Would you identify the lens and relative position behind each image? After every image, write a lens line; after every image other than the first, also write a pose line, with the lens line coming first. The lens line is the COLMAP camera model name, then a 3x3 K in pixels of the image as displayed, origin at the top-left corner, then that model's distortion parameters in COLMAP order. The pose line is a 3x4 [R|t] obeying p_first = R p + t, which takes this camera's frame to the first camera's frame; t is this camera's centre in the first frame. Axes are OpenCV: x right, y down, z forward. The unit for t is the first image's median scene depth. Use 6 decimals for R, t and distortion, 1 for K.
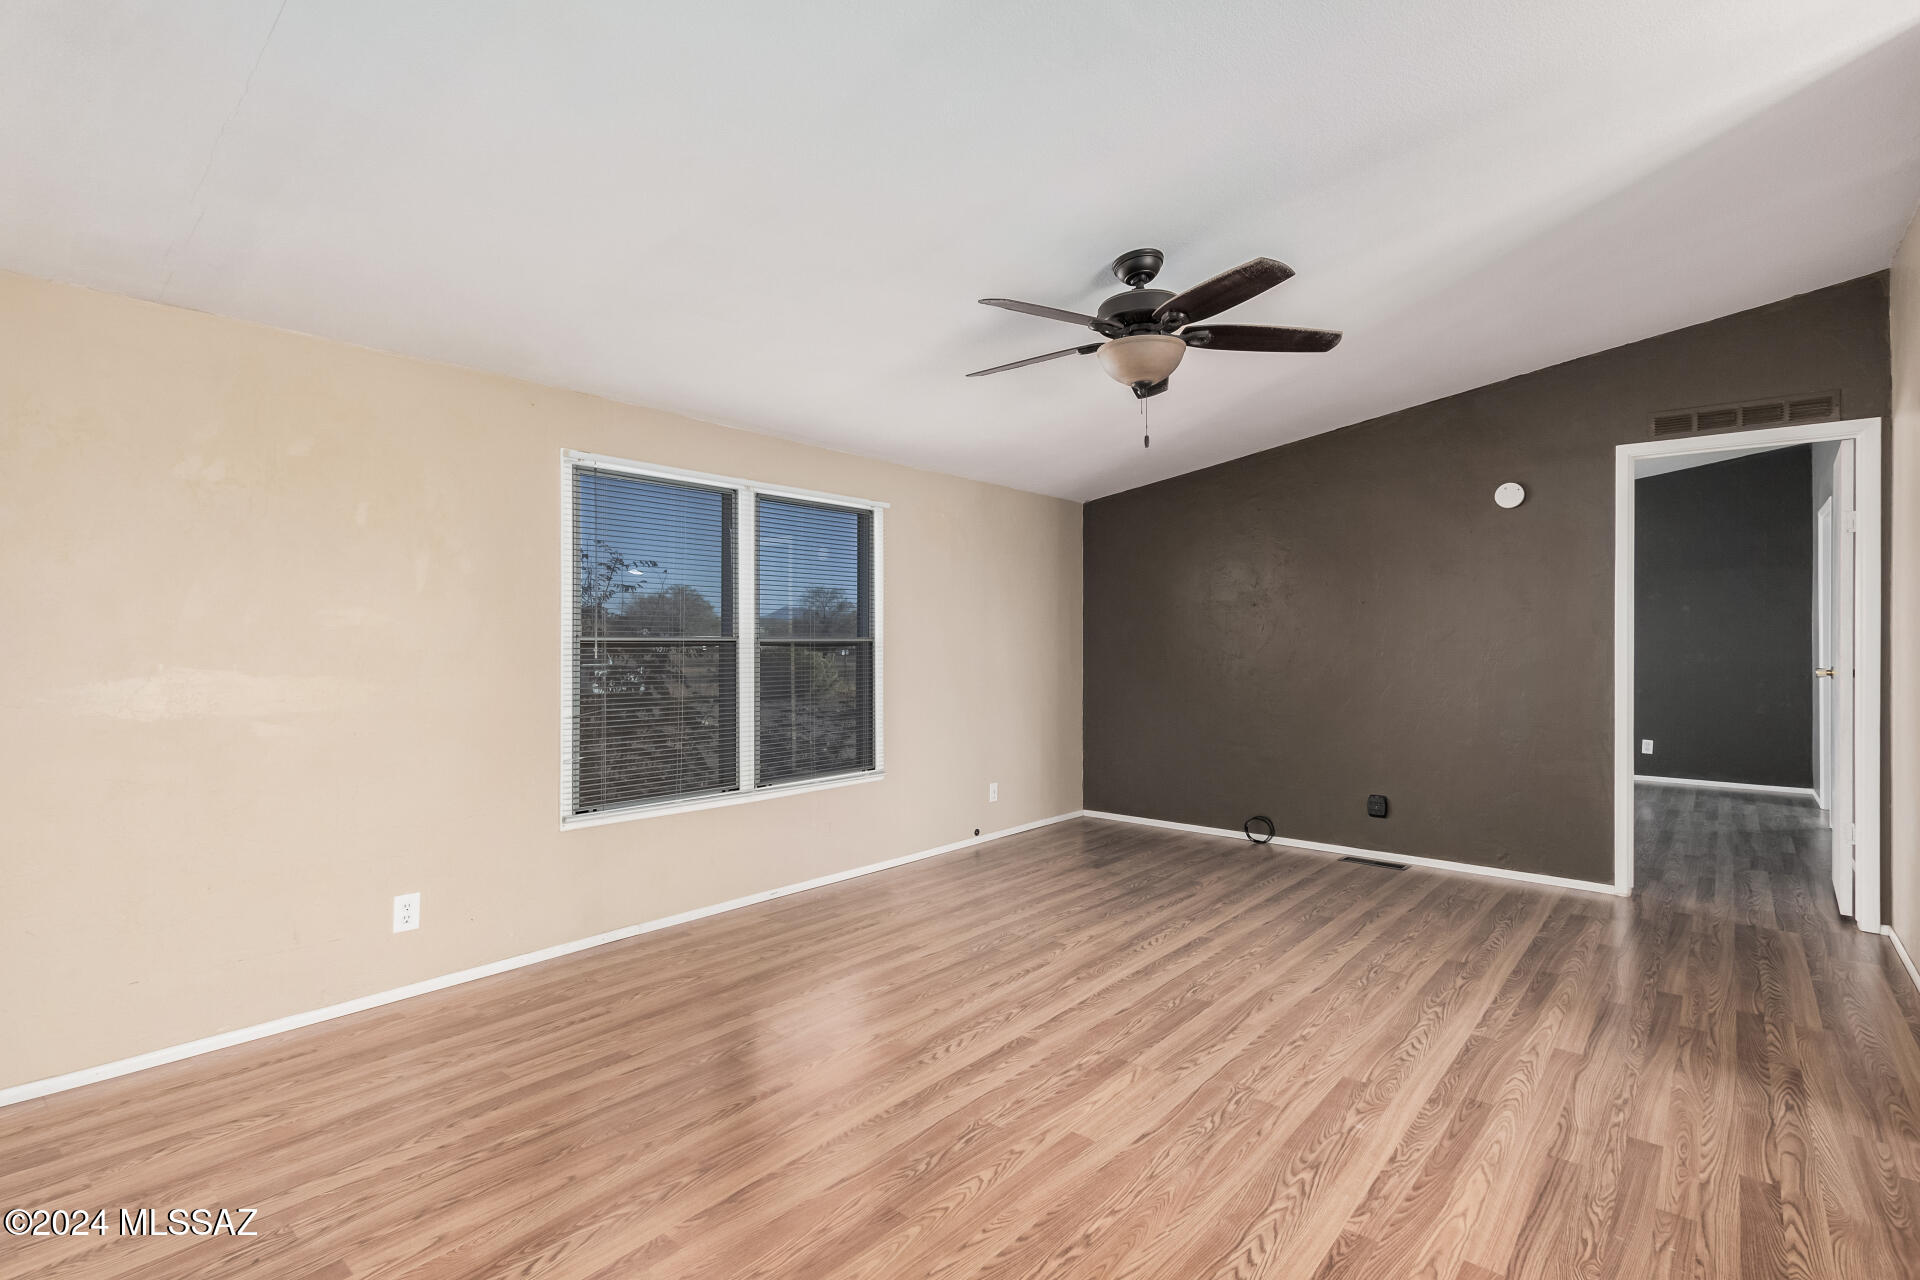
lens RADIAL K [[915.3, 0, 968.5], [0, 915.3, 617.5], [0, 0, 1]] dist [0.028533, 0.000241]
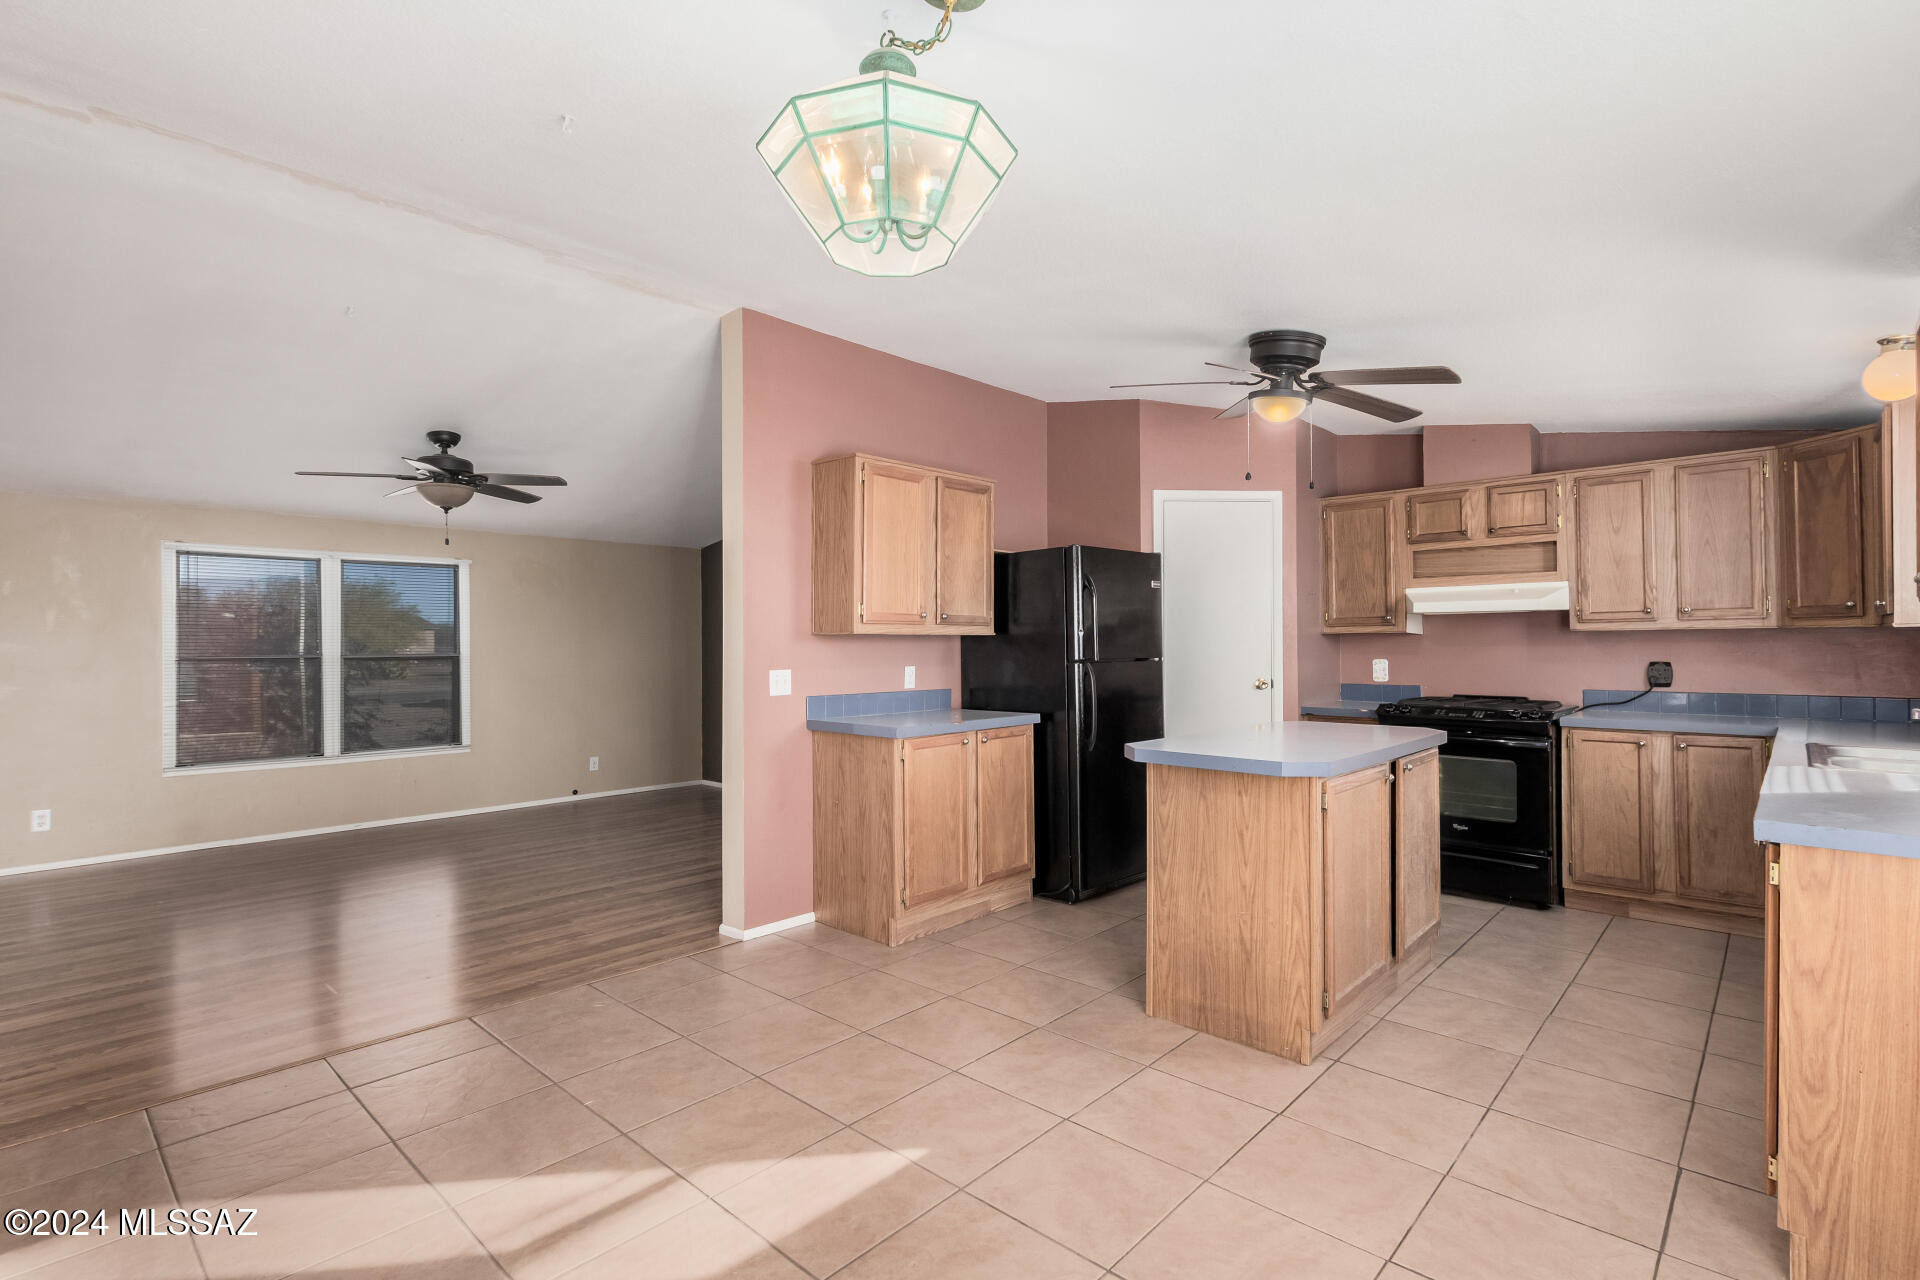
lens RADIAL K [[896.2, 0, 970.7], [0, 896.2, 630.9], [0, 0, 1]] dist [0.009688, -0.000681]
pose [[0.998871, -0.006929, -0.046995, 1.045577], [0.007504, 0.999899, 0.012068, -0.034106], [0.046907, -0.012407, 0.998822, -0.513337]]
